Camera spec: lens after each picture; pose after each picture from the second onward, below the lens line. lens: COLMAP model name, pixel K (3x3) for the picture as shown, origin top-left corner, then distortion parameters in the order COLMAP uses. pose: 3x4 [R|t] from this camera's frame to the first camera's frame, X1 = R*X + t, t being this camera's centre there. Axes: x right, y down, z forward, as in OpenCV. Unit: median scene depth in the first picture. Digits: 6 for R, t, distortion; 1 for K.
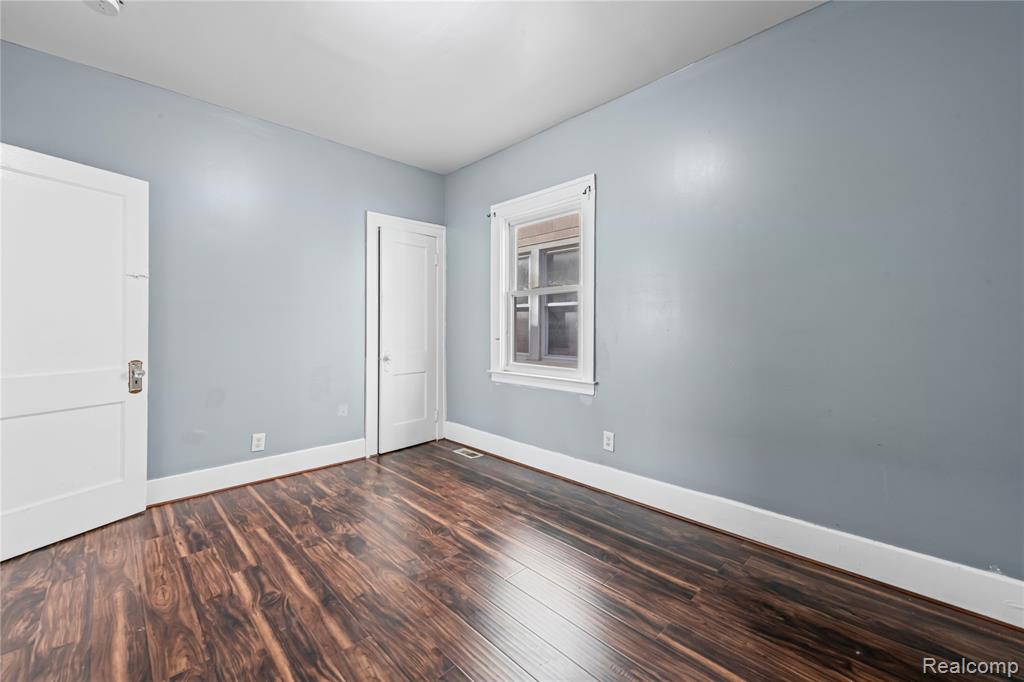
lens RADIAL K [[405.6, 0, 511.0], [0, 405.6, 327.2], [0, 0, 1]] dist [0.012560, -0.000311]
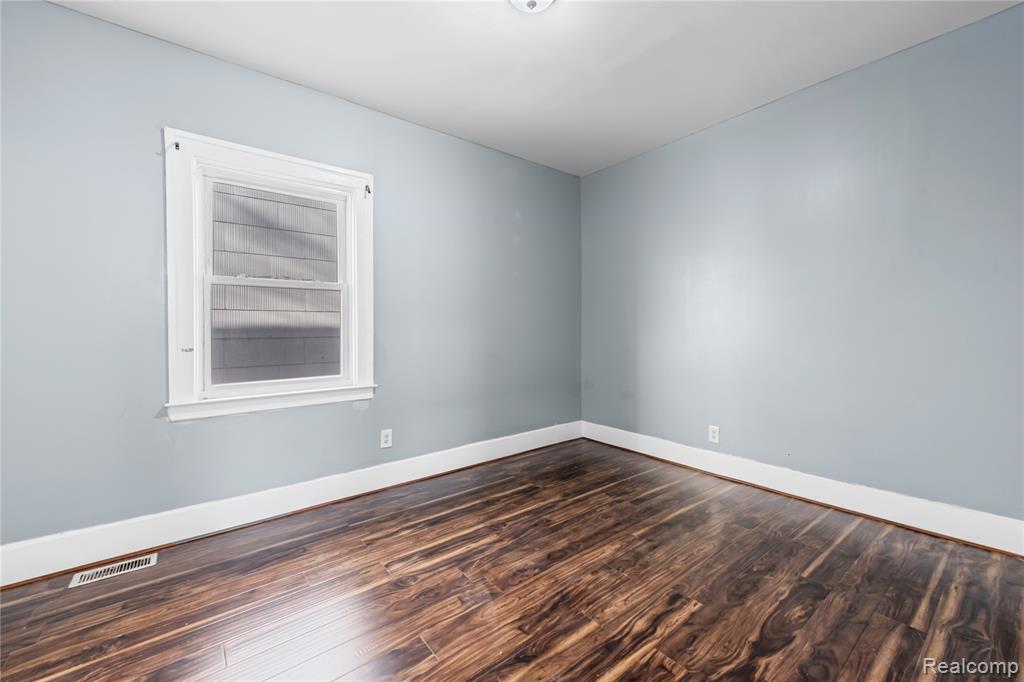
lens RADIAL K [[405.6, 0, 511.0], [0, 405.6, 327.2], [0, 0, 1]] dist [0.012560, -0.000311]
pose [[0.117037, 0.005702, 0.993111, -0.930874], [0.011890, 0.999904, -0.007143, 0.007249], [-0.993056, 0.012644, 0.116958, 0.678295]]
